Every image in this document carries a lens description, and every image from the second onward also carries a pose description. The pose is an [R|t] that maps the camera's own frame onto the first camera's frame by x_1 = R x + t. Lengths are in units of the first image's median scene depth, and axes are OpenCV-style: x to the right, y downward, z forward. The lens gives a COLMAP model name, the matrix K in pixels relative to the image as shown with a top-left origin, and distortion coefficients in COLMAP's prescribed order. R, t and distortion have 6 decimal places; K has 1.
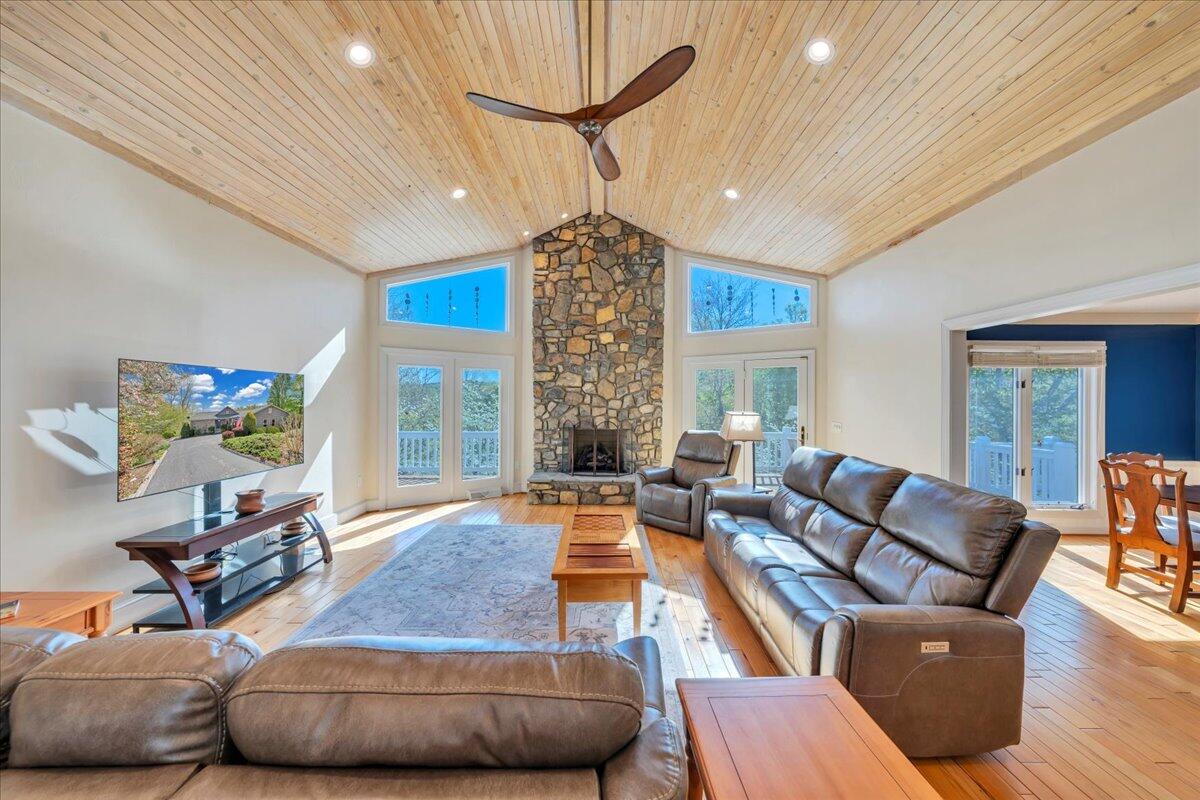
lens RADIAL K [[413.8, 0, 593.7], [0, 413.8, 391.9], [0, 0, 1]] dist [-0.005435, 0.000097]
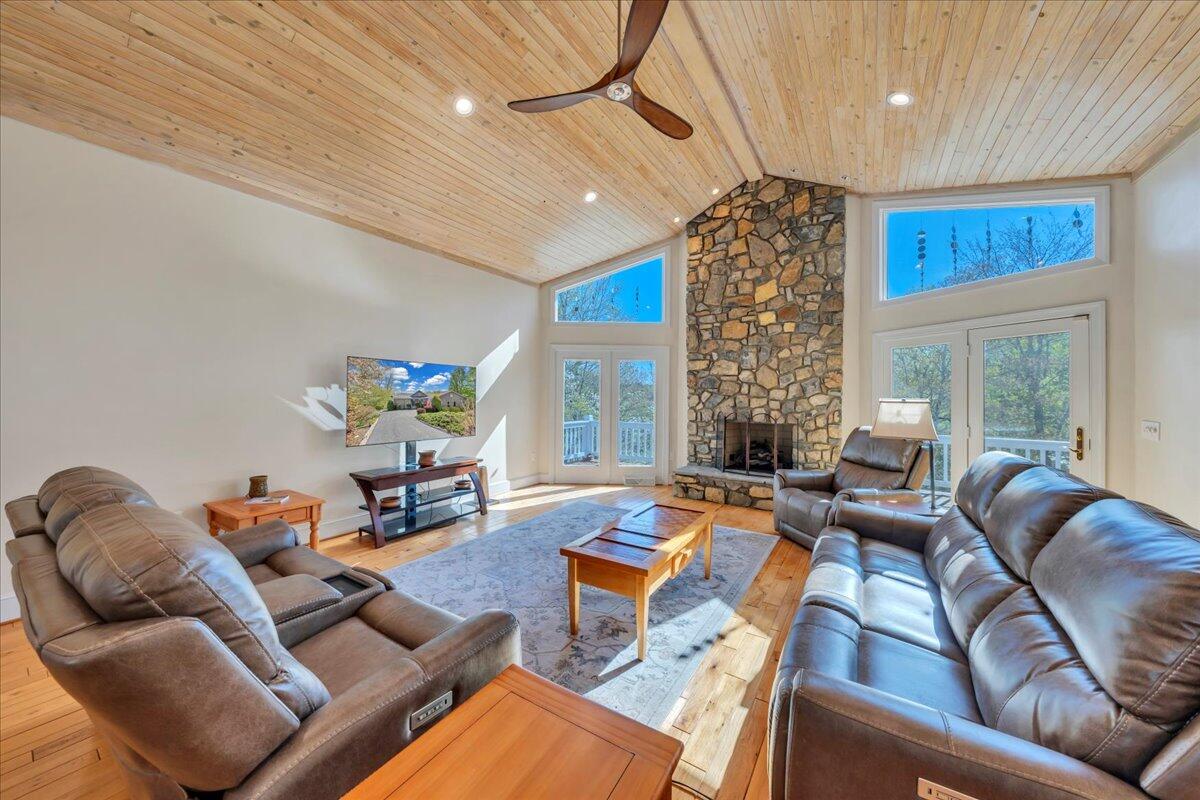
lens RADIAL K [[413.8, 0, 609.7], [0, 413.8, 390.5], [0, 0, 1]] dist [-0.005435, 0.000097]
pose [[0.838424, -0.007366, -0.544969, 0.253175], [0.004502, 0.999968, -0.006590, 0.028866], [0.545001, 0.003071, 0.838430, 0.101903]]
